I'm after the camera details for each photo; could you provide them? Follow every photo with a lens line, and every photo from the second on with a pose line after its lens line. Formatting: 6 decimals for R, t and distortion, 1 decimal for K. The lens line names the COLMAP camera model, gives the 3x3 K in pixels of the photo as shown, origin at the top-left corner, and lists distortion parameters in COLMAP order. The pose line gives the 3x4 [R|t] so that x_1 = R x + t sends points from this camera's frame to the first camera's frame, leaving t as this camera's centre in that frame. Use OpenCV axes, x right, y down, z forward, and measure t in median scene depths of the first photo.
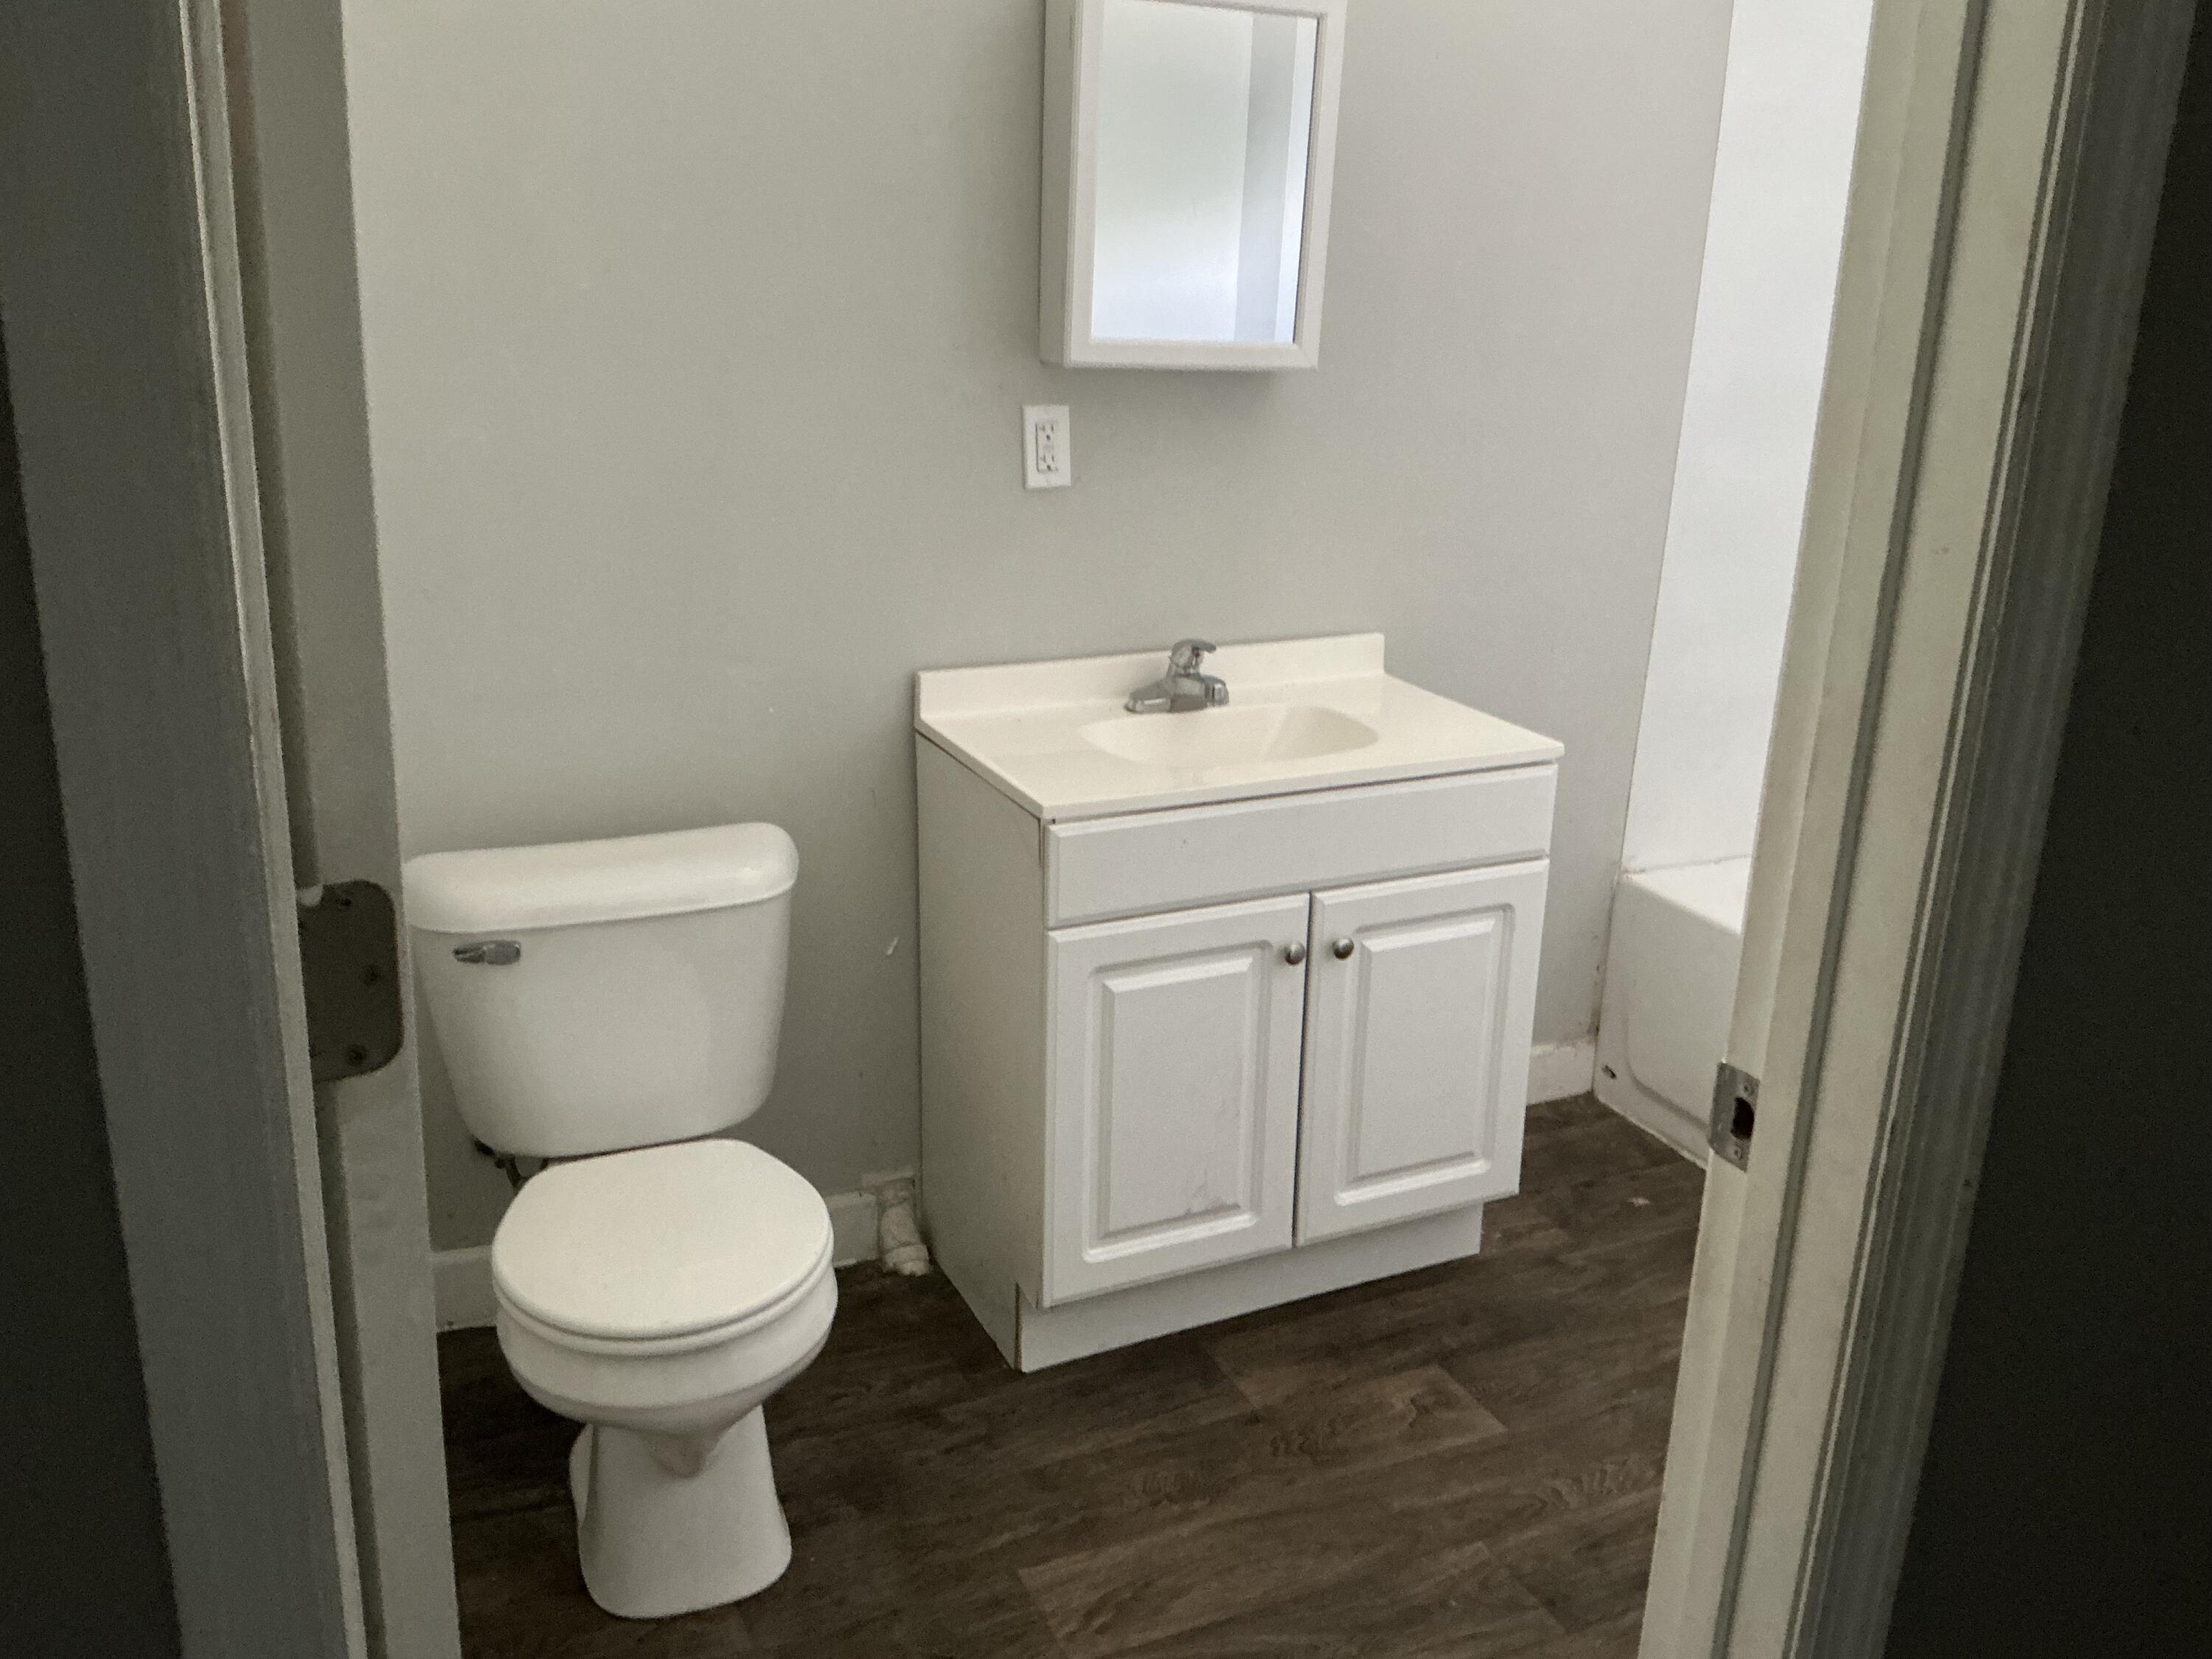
lens RADIAL K [[1835.0, 0, 1108.4], [0, 1835.0, 842.8], [0, 0, 1]] dist [0.128209, -0.254927]
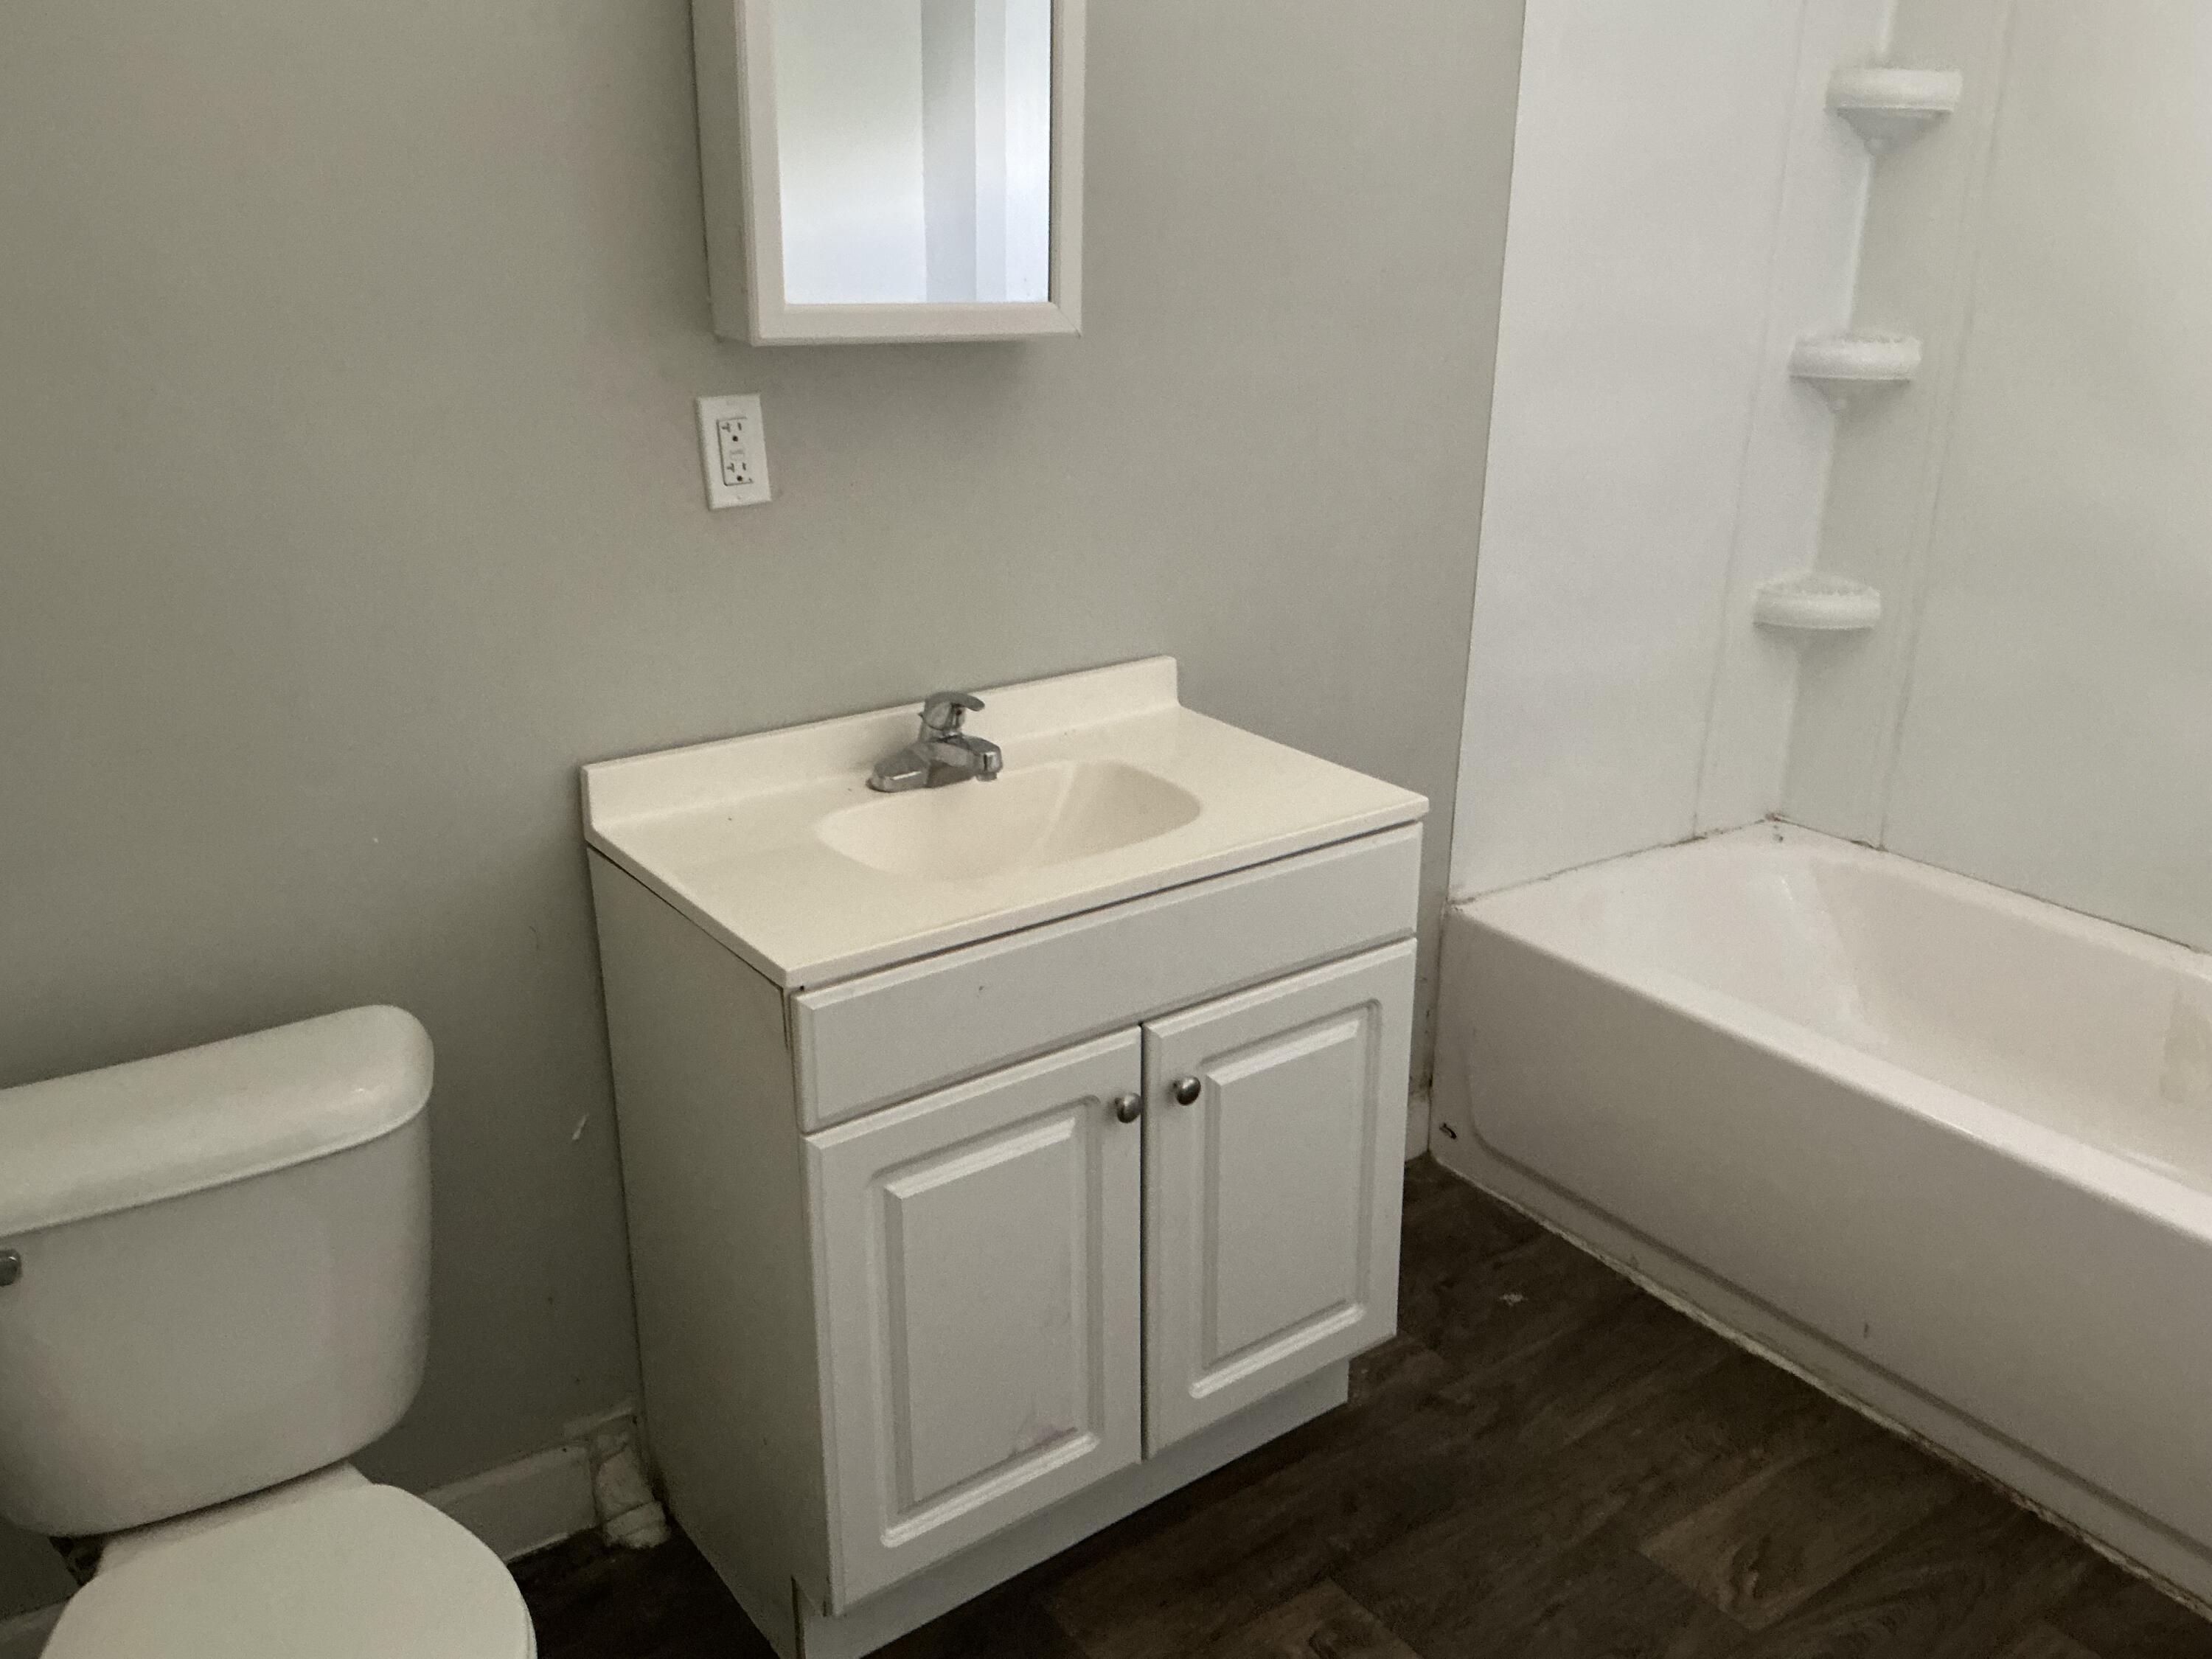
lens RADIAL K [[1835.0, 0, 1111.4], [0, 1835.0, 838.4], [0, 0, 1]] dist [0.128209, -0.254927]
pose [[0.981828, -0.085270, 0.169534, -0.024012], [0.079611, 0.996026, 0.039918, -0.076302], [-0.172264, -0.025696, 0.984716, 0.231163]]
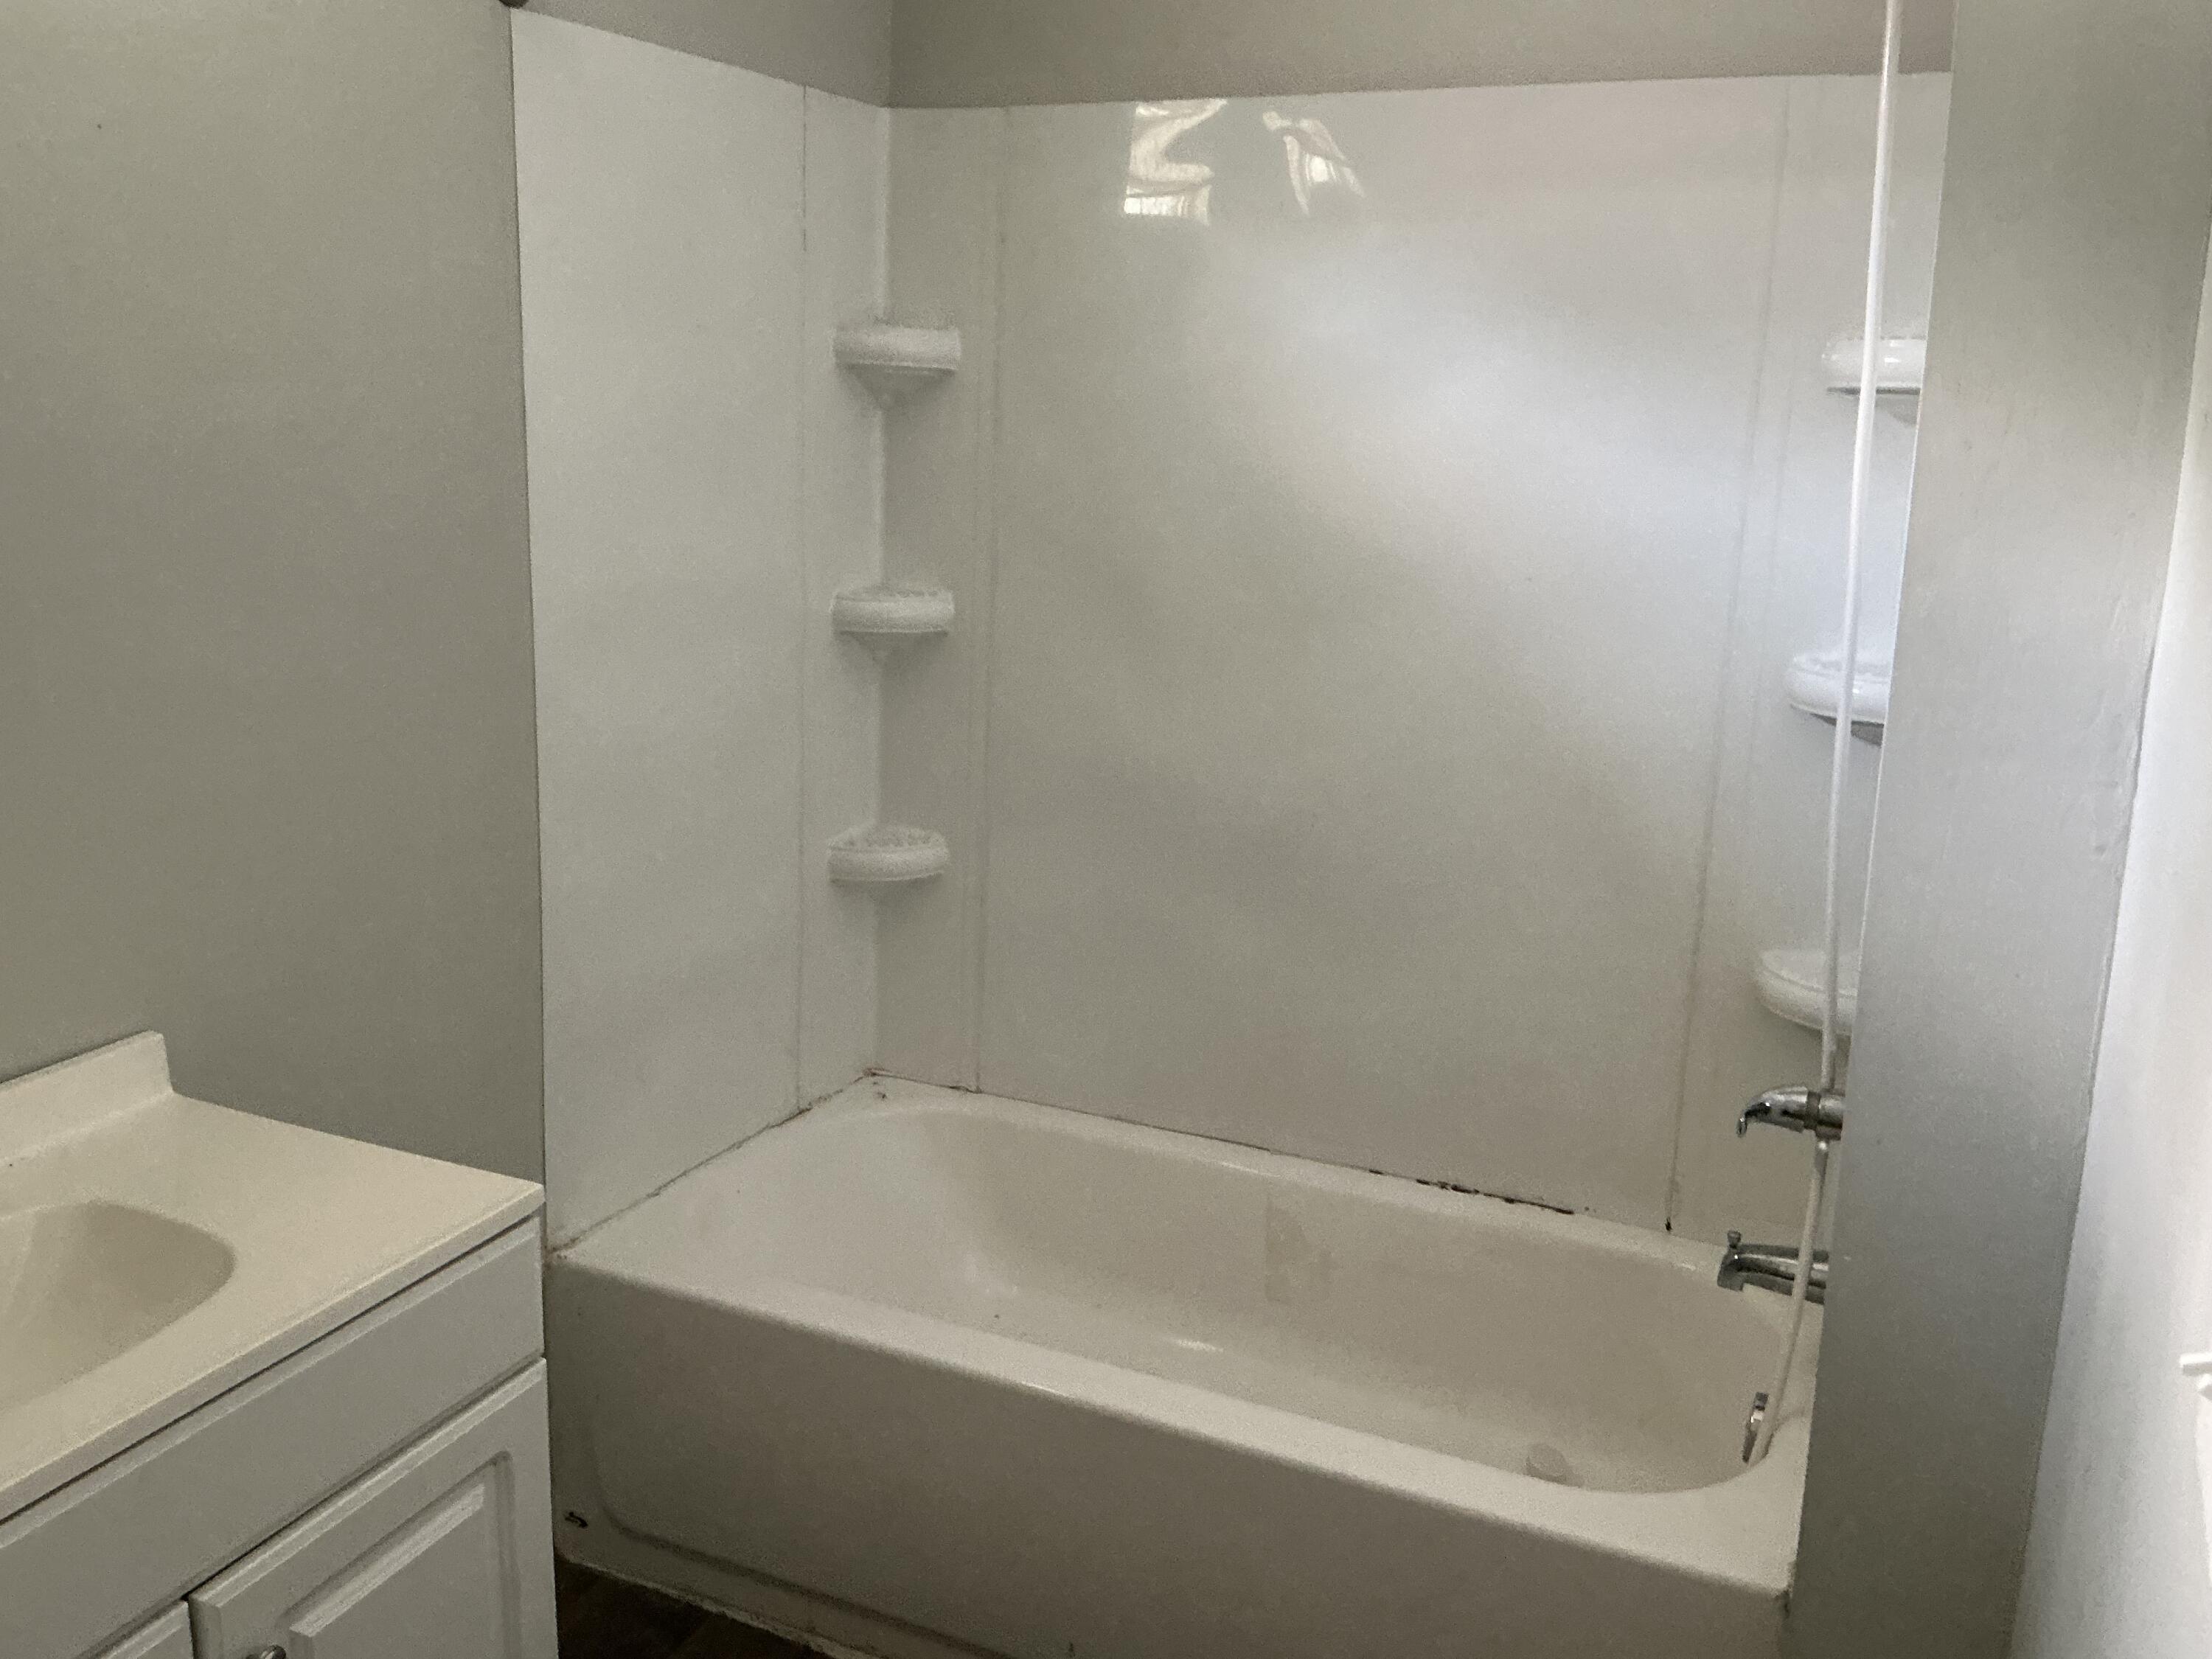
lens RADIAL K [[1835.0, 0, 1095.8], [0, 1835.0, 843.0], [0, 0, 1]] dist [0.128209, -0.254927]
pose [[0.752900, -0.155064, 0.639607, -0.003597], [0.191365, 0.981437, 0.012674, -0.137169], [-0.629699, 0.112857, 0.768598, 0.357626]]
